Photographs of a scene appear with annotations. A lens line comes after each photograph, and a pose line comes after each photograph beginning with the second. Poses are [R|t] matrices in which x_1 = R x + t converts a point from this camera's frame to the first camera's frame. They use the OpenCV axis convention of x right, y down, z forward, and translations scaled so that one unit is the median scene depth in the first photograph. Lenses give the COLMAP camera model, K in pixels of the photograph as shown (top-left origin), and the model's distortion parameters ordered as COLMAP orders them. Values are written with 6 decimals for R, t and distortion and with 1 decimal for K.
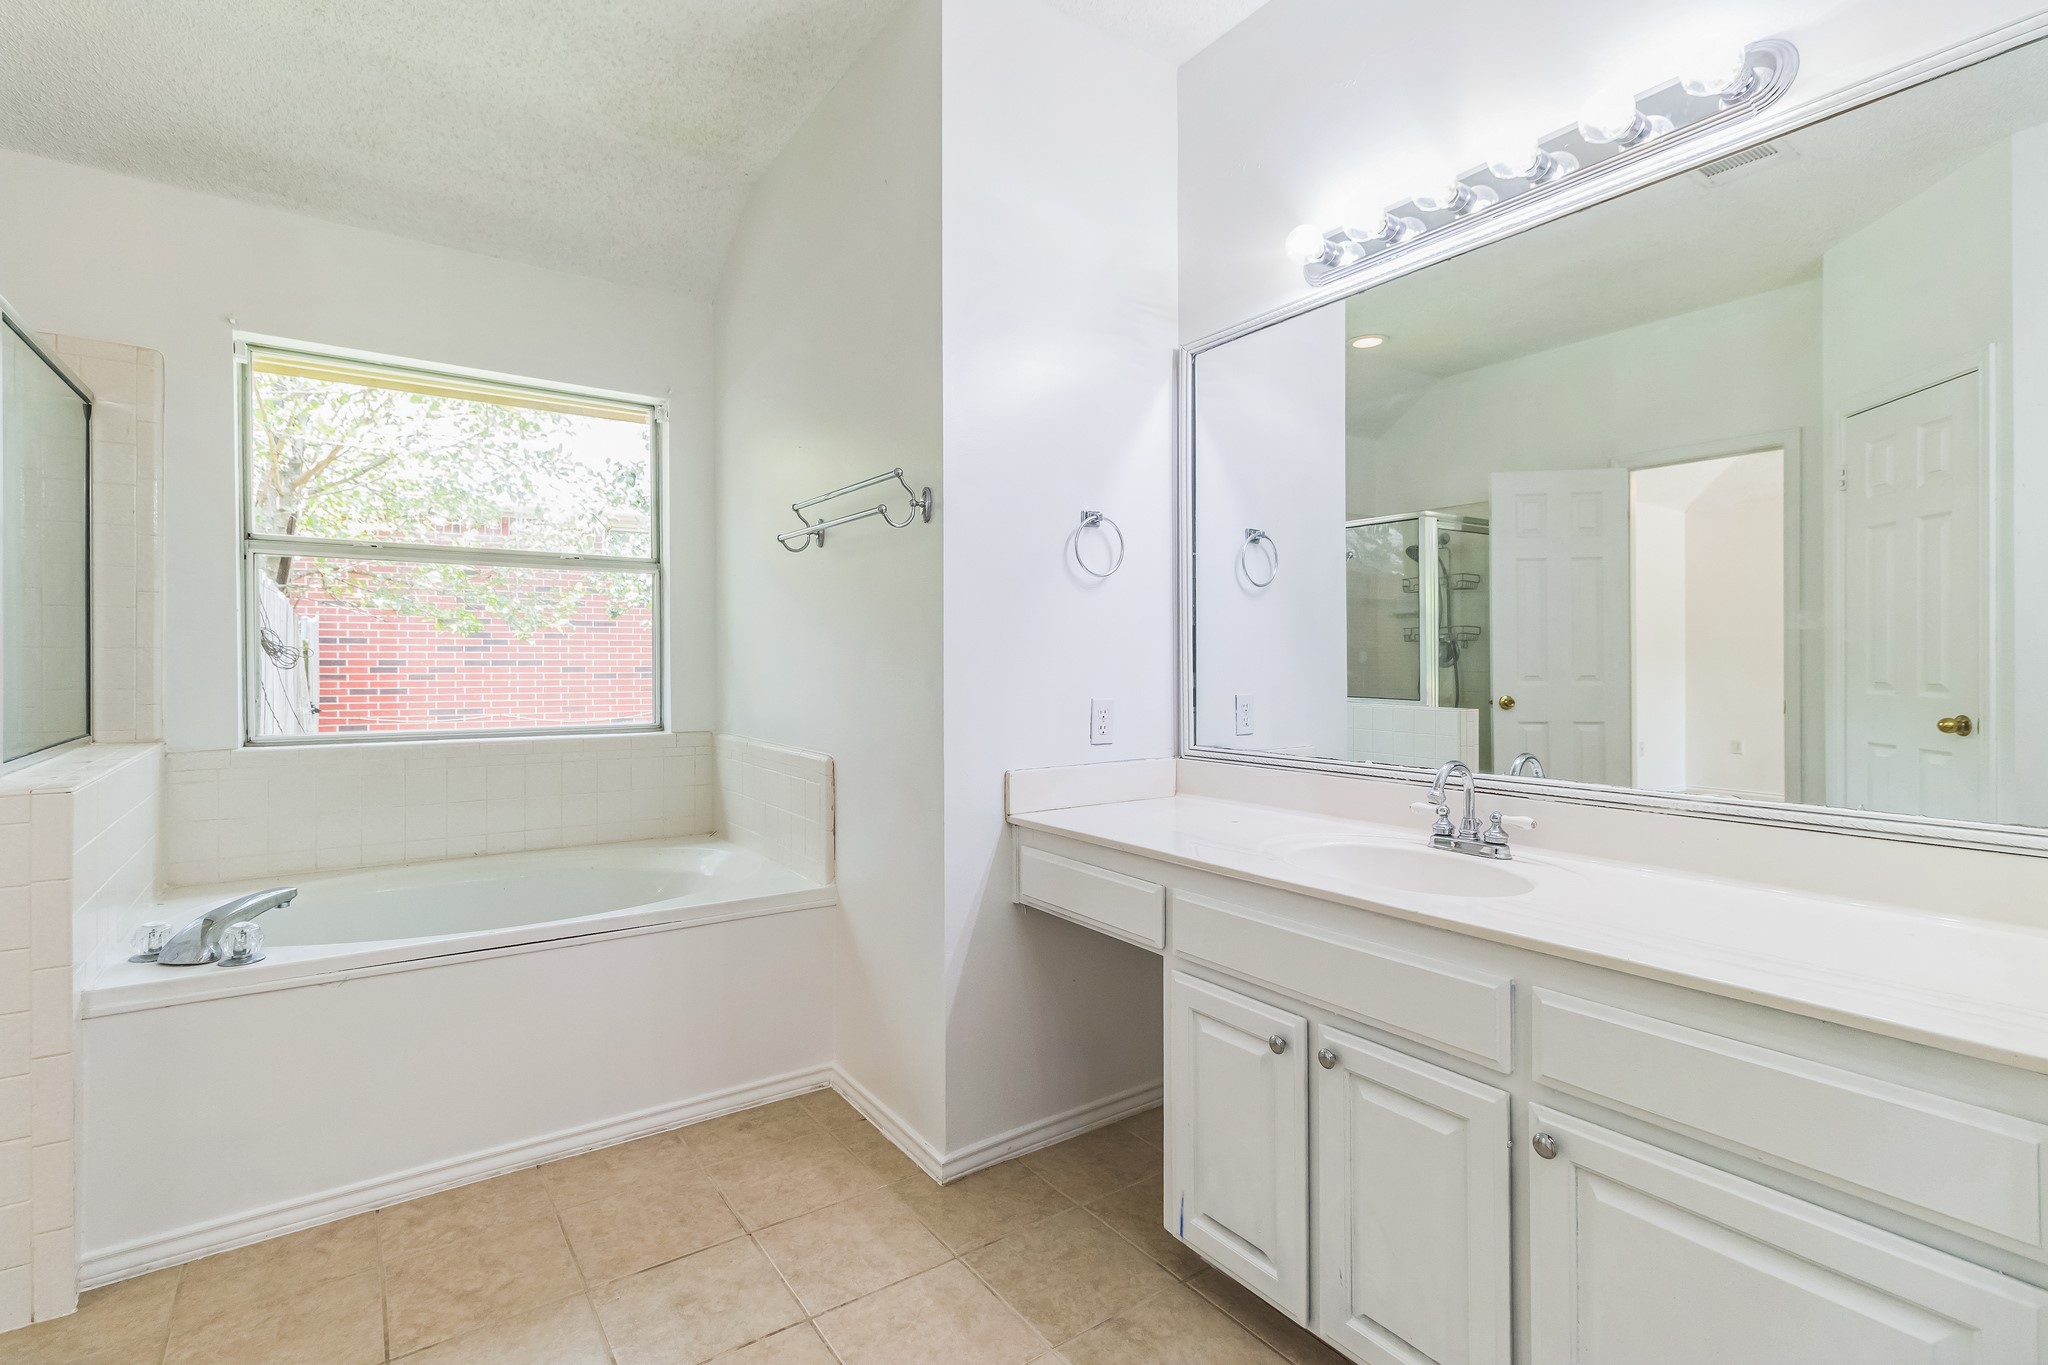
lens RADIAL K [[963.5, 0, 1022.0], [0, 963.5, 662.2], [0, 0, 1]] dist [0.004573, 0.001088]
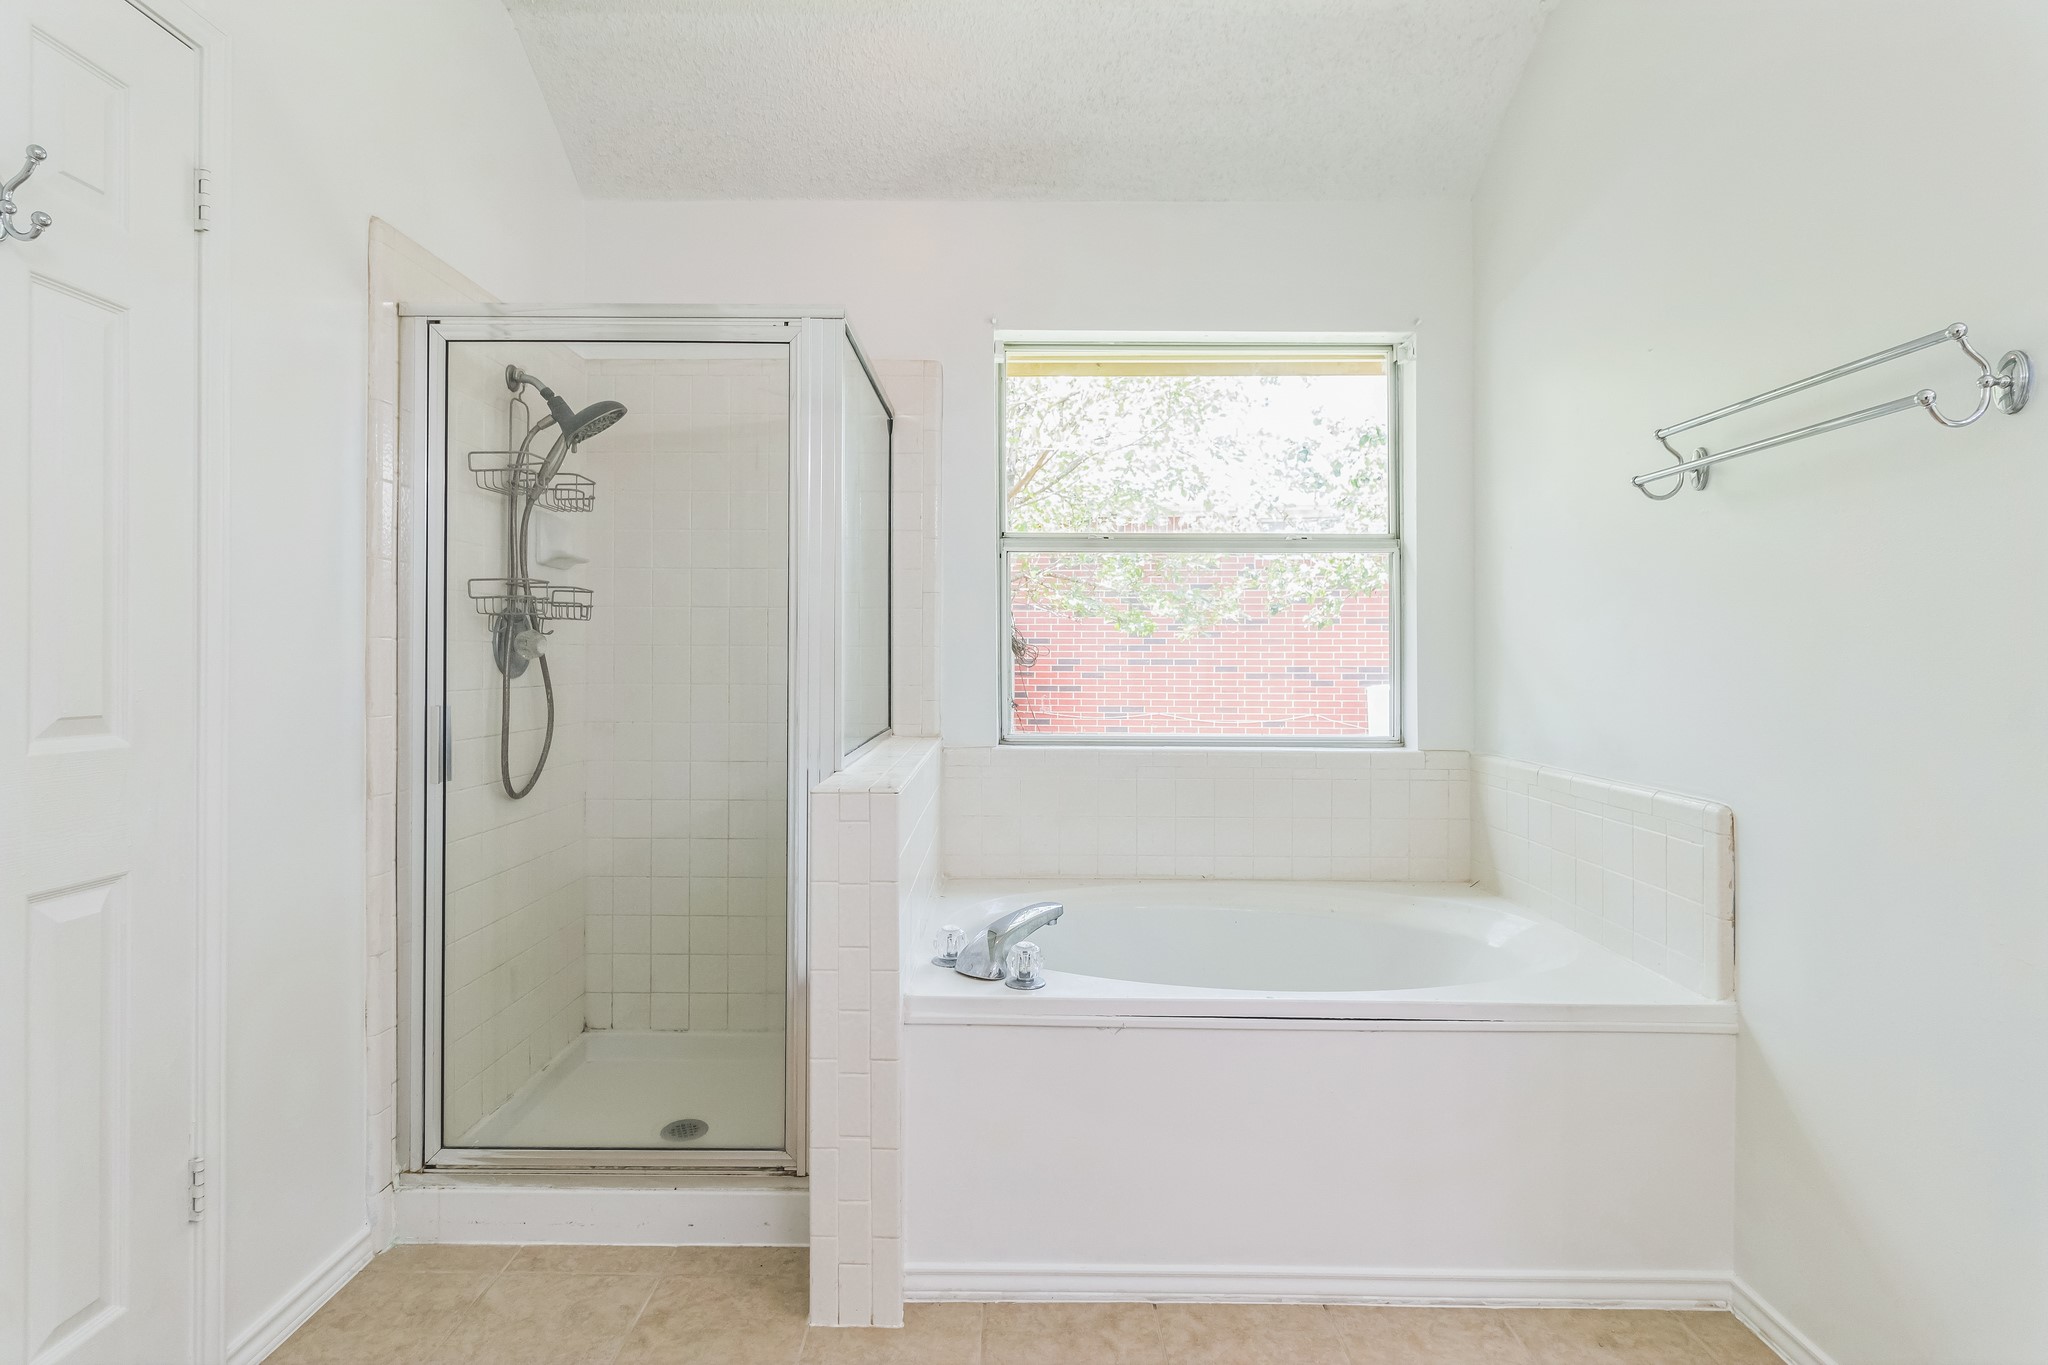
lens RADIAL K [[1037.1, 0, 1005.9], [0, 1037.1, 661.6], [0, 0, 1]] dist [0.000211, -0.000550]
pose [[0.811704, 0.002626, -0.584063, -0.193678], [-0.002829, 0.999996, 0.000564, 0.000513], [0.584062, 0.001194, 0.811708, 0.146653]]
